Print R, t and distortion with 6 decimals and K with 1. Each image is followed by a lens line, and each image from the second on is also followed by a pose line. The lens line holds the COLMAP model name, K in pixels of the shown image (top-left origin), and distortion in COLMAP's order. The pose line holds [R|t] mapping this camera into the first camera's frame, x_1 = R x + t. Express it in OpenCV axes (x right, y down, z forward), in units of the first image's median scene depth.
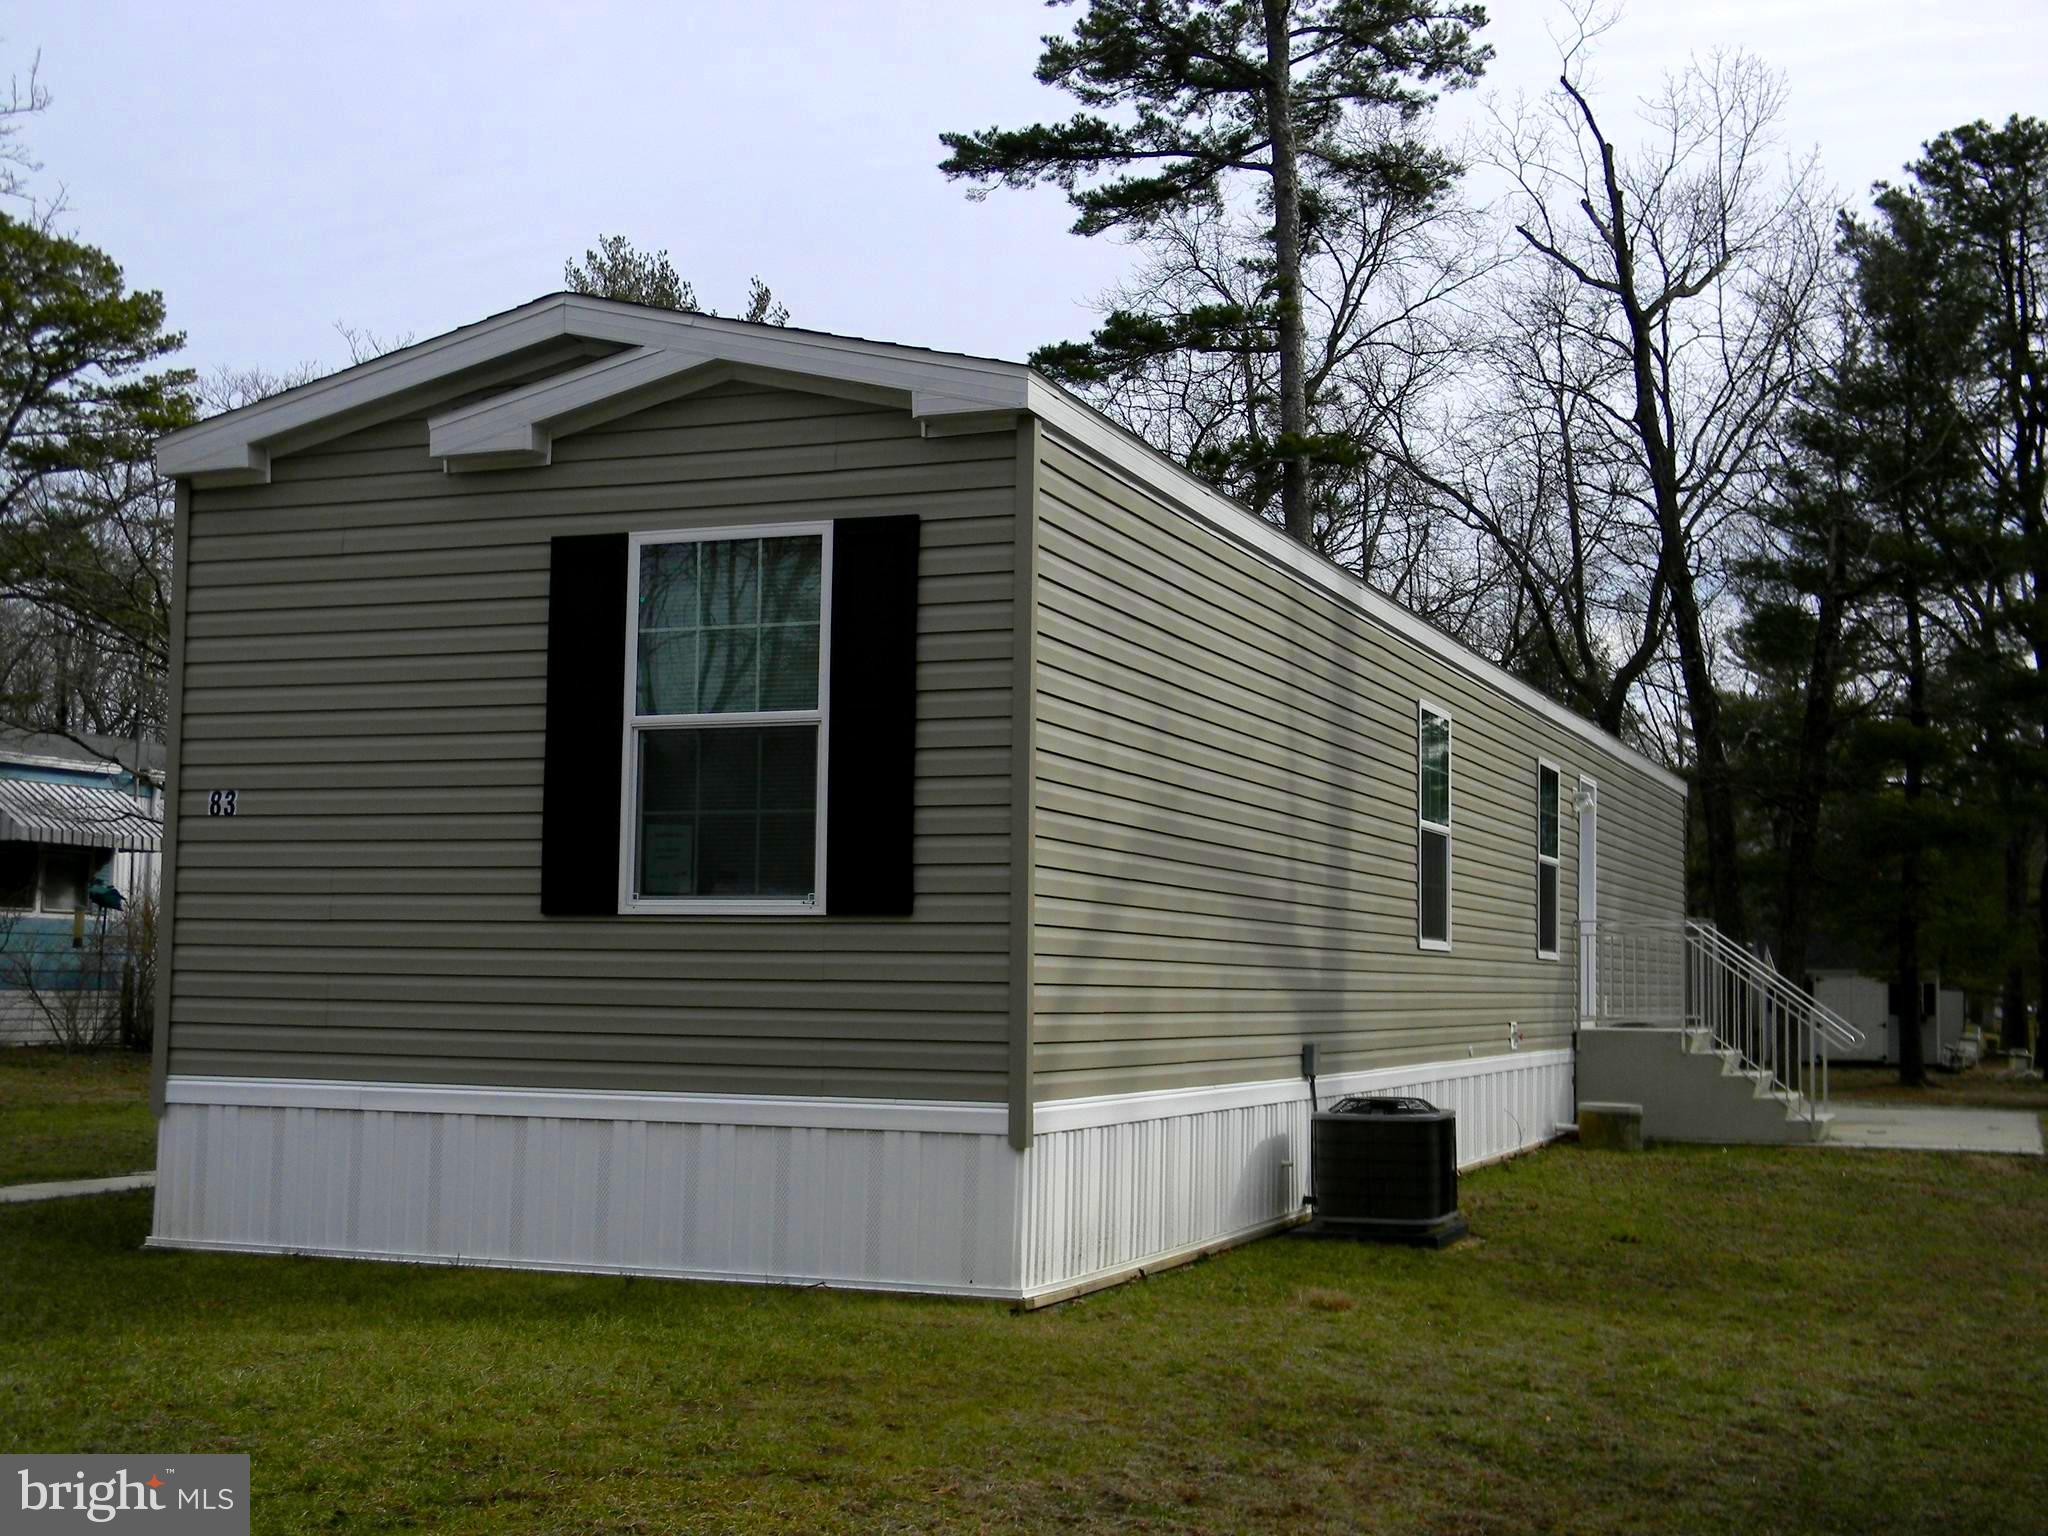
lens RADIAL K [[2526.8, 0, 1024.0], [0, 2526.8, 768.0], [0, 0, 1]] dist [0.024835, -0.005055]
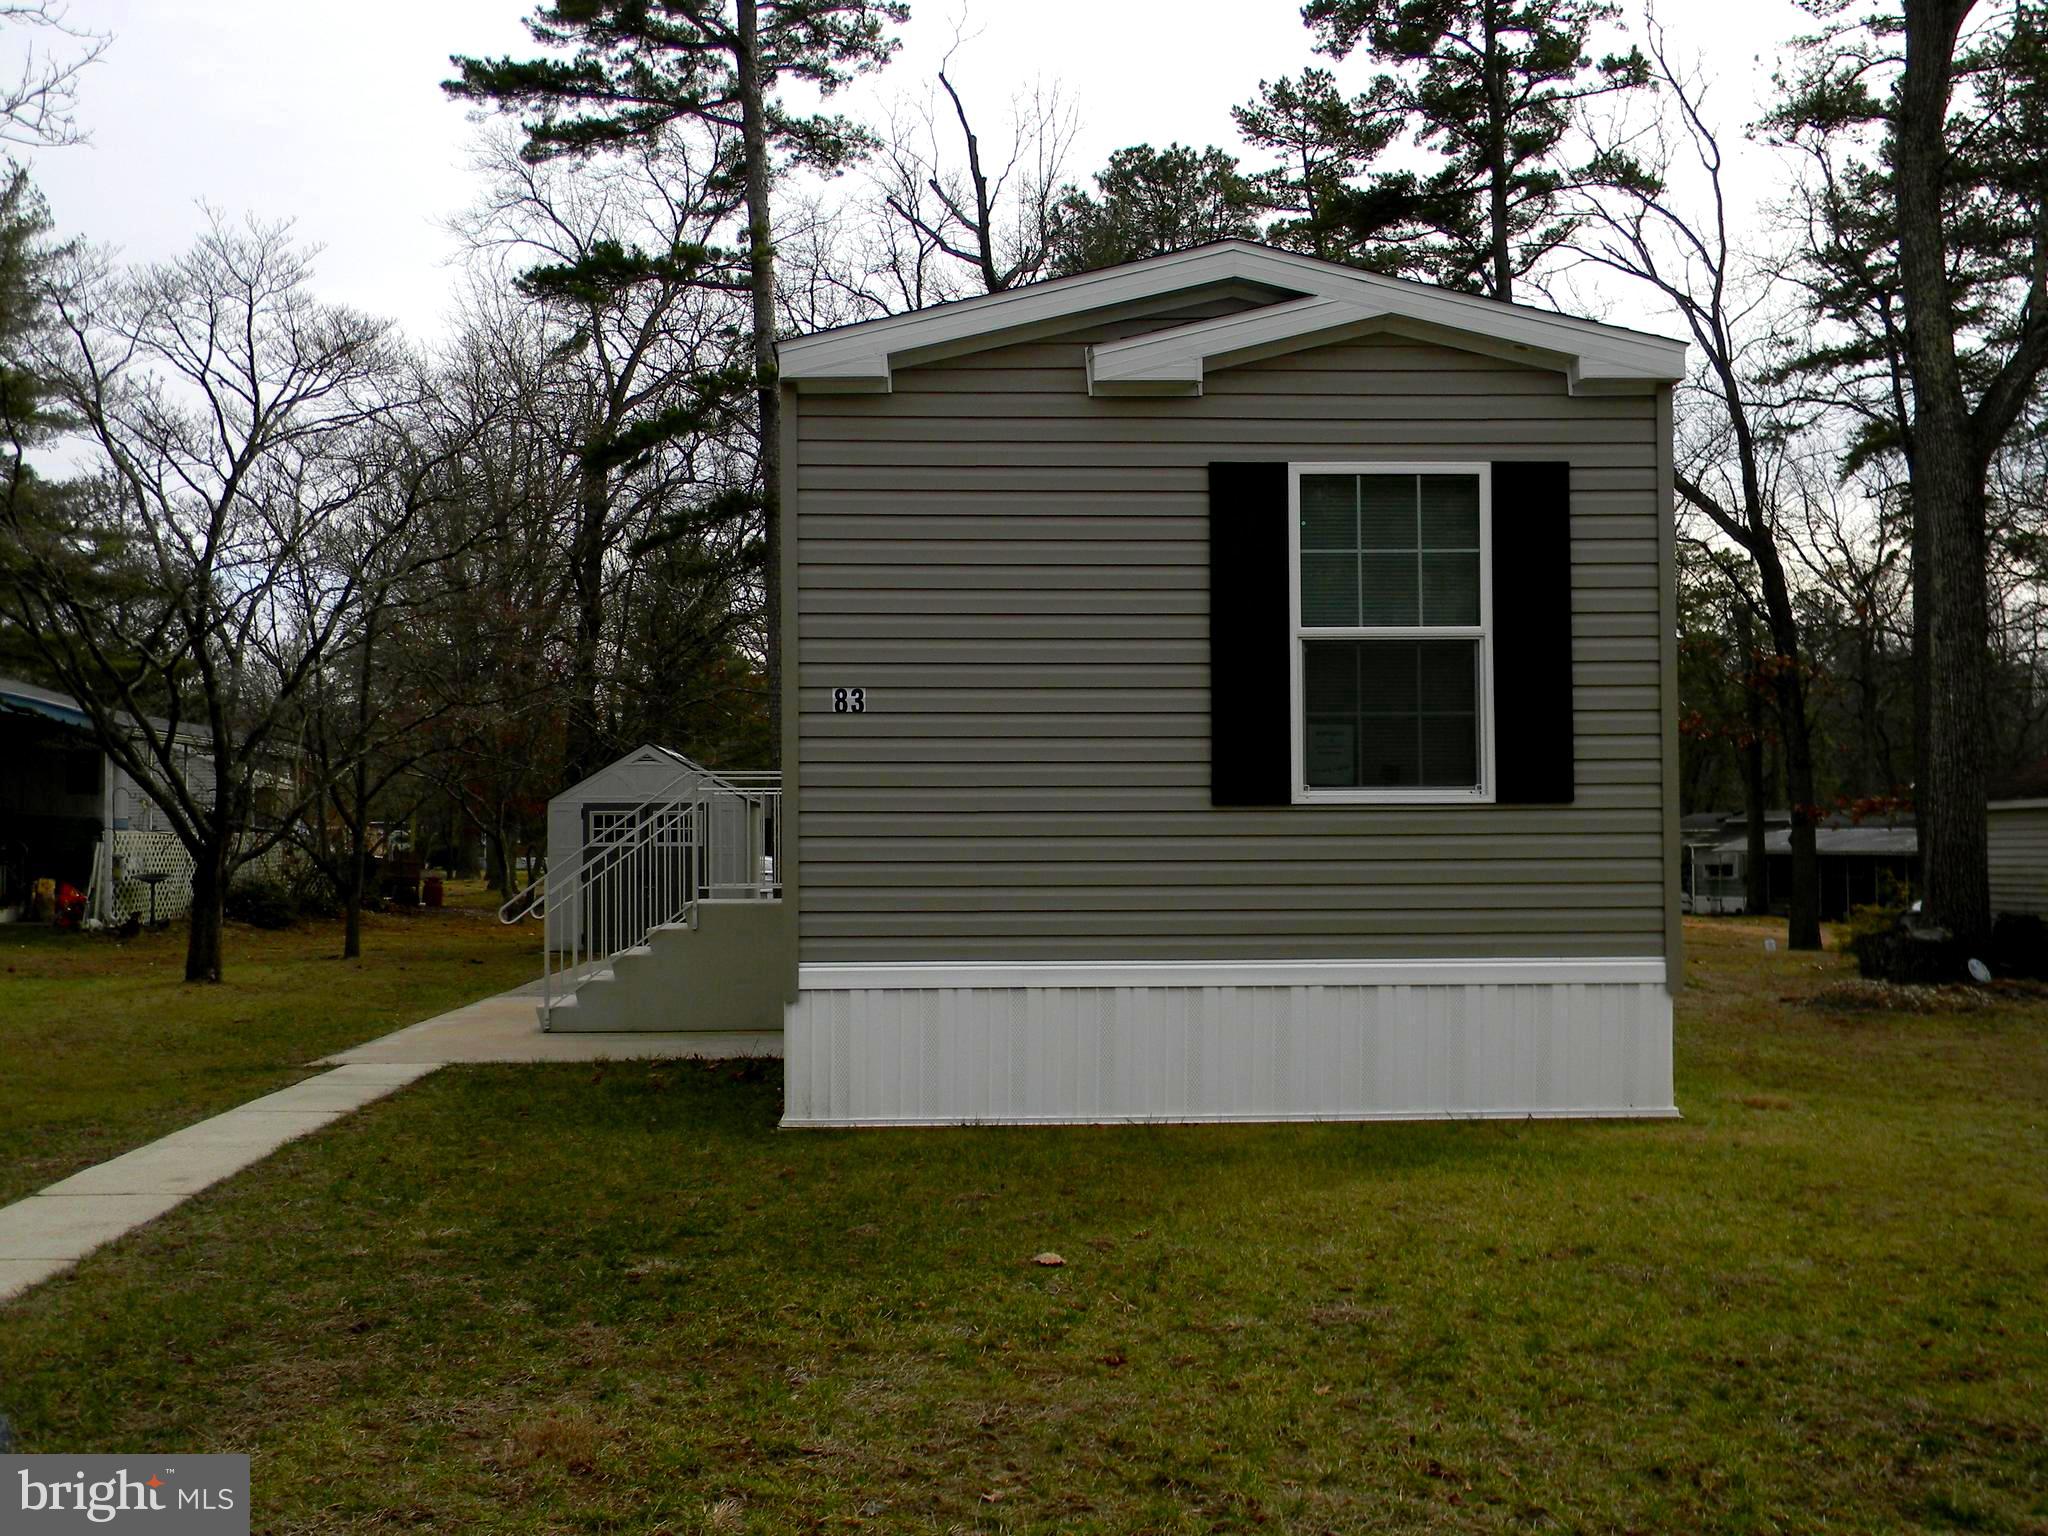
lens RADIAL K [[2189.9, 0, 1024.0], [0, 2189.9, 768.0], [0, 0, 1]] dist [0.021948, -0.008016]
pose [[0.908503, -0.005643, 0.417841, -0.661060], [-0.016108, 0.998693, 0.048510, -0.003435], [-0.417569, -0.050802, 0.907224, 0.162820]]
